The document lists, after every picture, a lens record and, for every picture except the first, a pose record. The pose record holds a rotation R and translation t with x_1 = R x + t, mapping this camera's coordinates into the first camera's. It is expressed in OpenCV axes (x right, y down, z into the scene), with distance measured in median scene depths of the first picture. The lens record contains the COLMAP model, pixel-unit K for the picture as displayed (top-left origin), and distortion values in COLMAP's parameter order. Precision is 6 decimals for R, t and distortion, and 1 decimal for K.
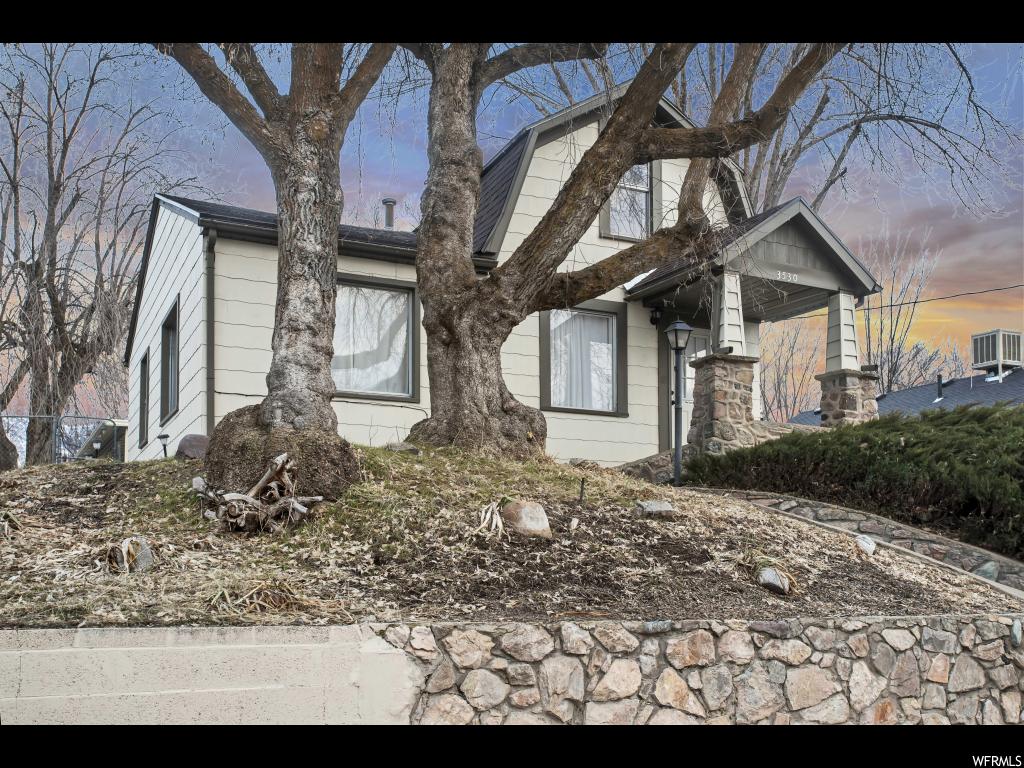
lens RADIAL K [[1061.7, 0, 514.6], [0, 1061.7, 390.0], [0, 0, 1]] dist [0.031068, 0.000000]
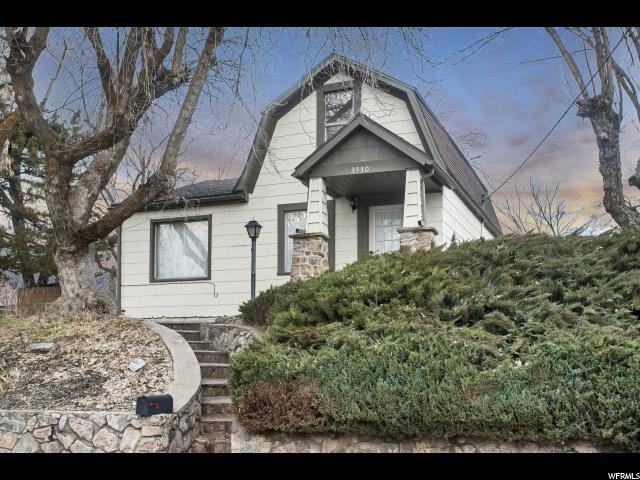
lens RADIAL K [[663.5, 0, 324.8], [0, 663.5, 237.2], [0, 0, 1]] dist [0.031068, 0.000000]
pose [[0.673502, -0.127636, -0.728083, 1.069711], [0.126173, 0.990375, -0.056903, 0.036079], [0.728338, -0.053540, 0.683123, 0.421807]]
